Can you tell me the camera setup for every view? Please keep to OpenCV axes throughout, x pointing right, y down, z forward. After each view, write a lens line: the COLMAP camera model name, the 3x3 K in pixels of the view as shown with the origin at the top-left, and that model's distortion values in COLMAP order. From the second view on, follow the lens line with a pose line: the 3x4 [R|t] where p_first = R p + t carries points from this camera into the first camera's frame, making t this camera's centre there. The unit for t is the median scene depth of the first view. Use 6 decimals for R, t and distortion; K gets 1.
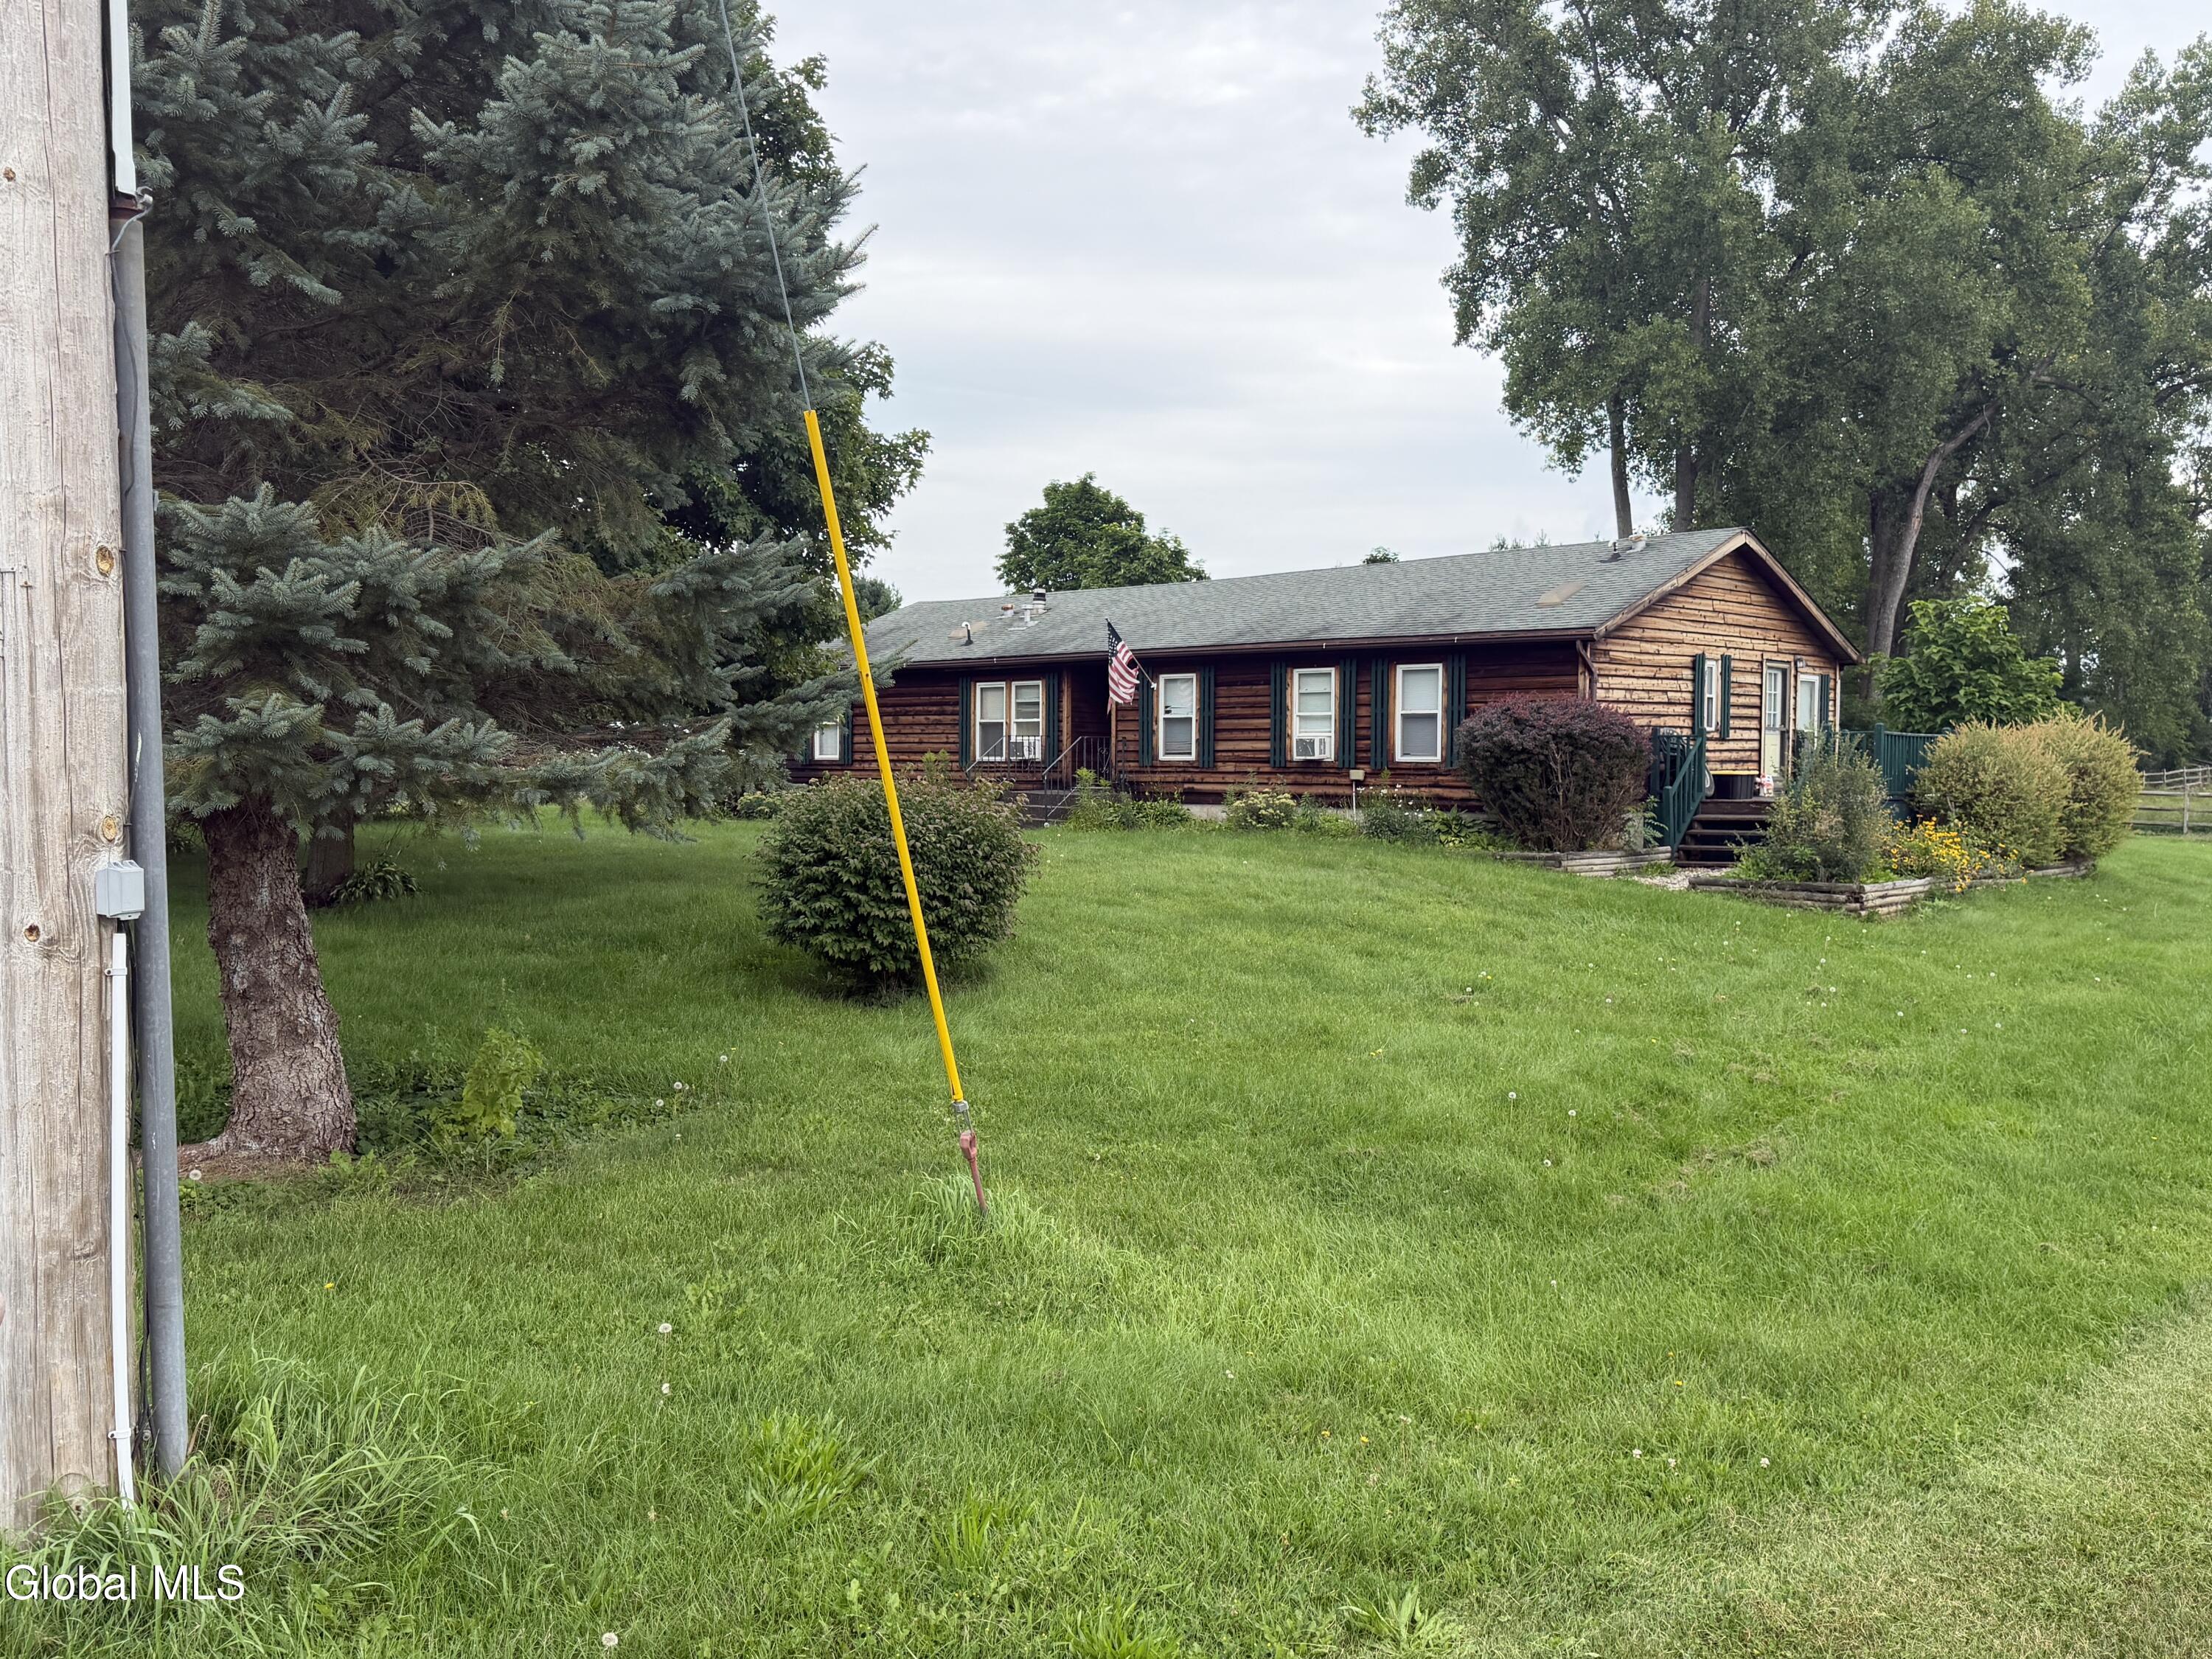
lens RADIAL K [[1844.2, 0, 1103.4], [0, 1844.2, 841.9], [0, 0, 1]] dist [-0.018426, -0.010490]
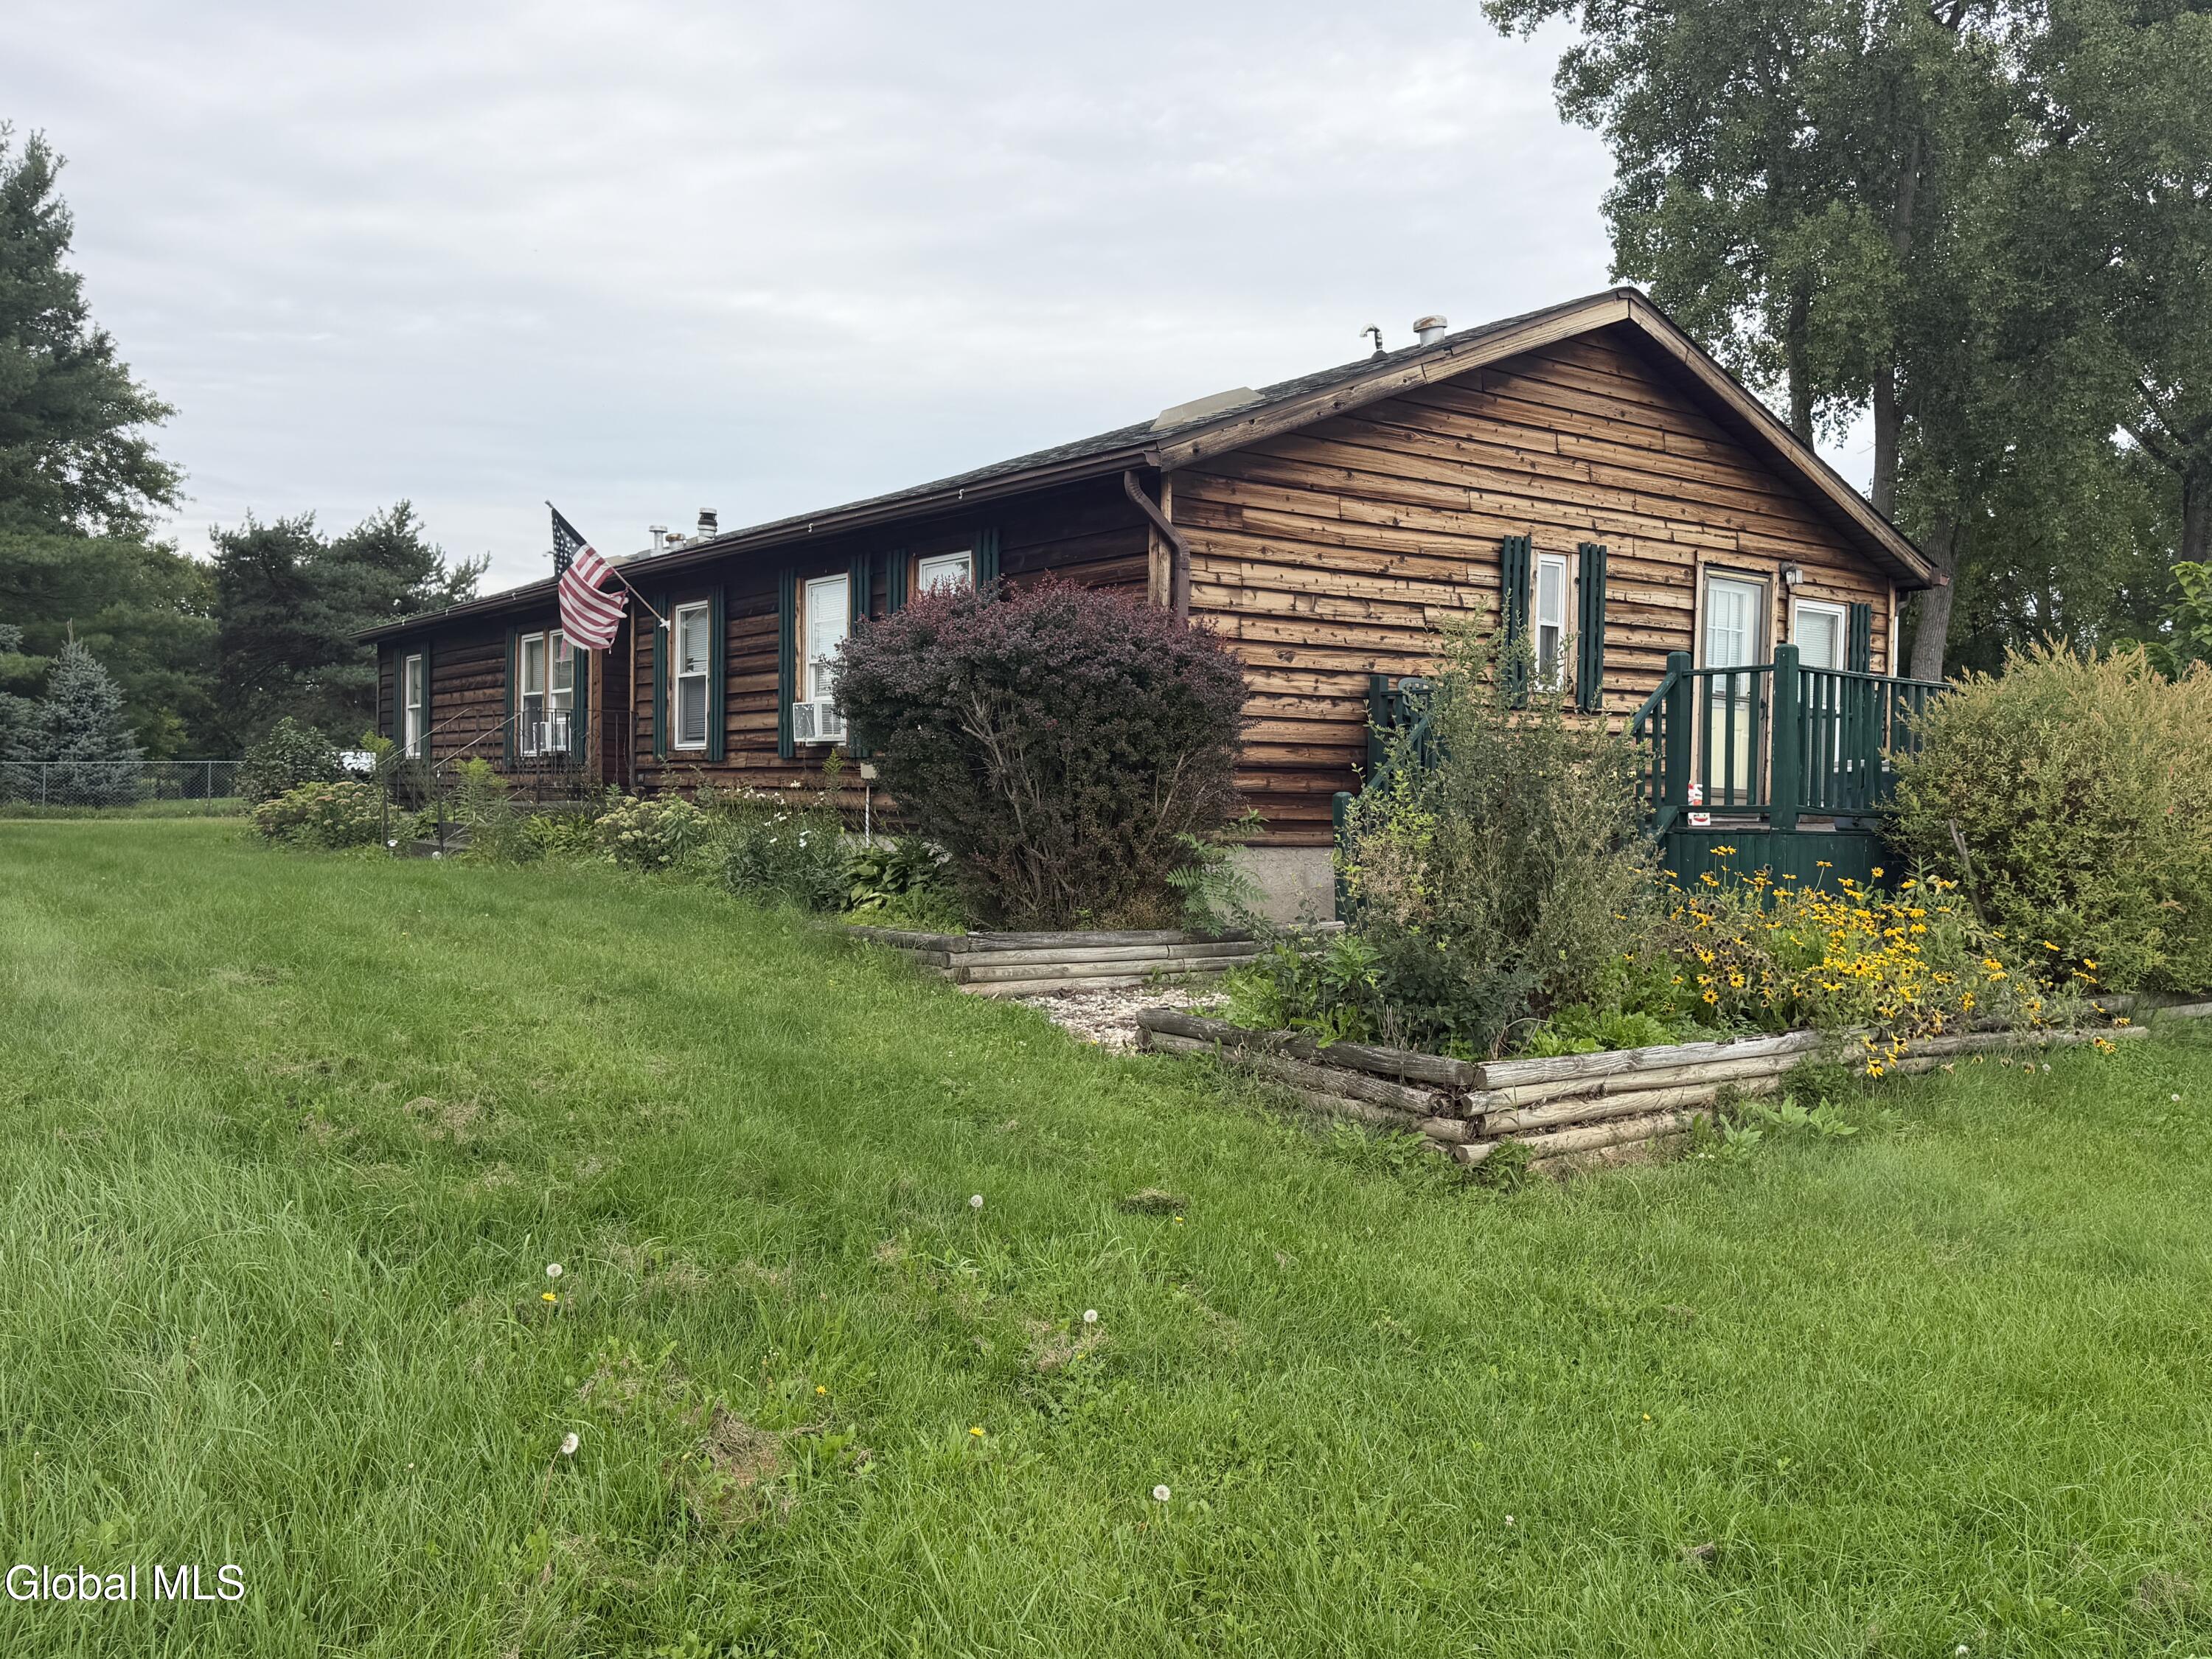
lens RADIAL K [[1776.3, 0, 1106.4], [0, 1776.3, 816.4], [0, 0, 1]] dist [-0.015895, -0.034662]
pose [[0.981947, 0.018312, -0.188267, 0.296559], [-0.025561, 0.999019, -0.036151, -0.005647], [0.187420, 0.040311, 0.981452, 0.491871]]
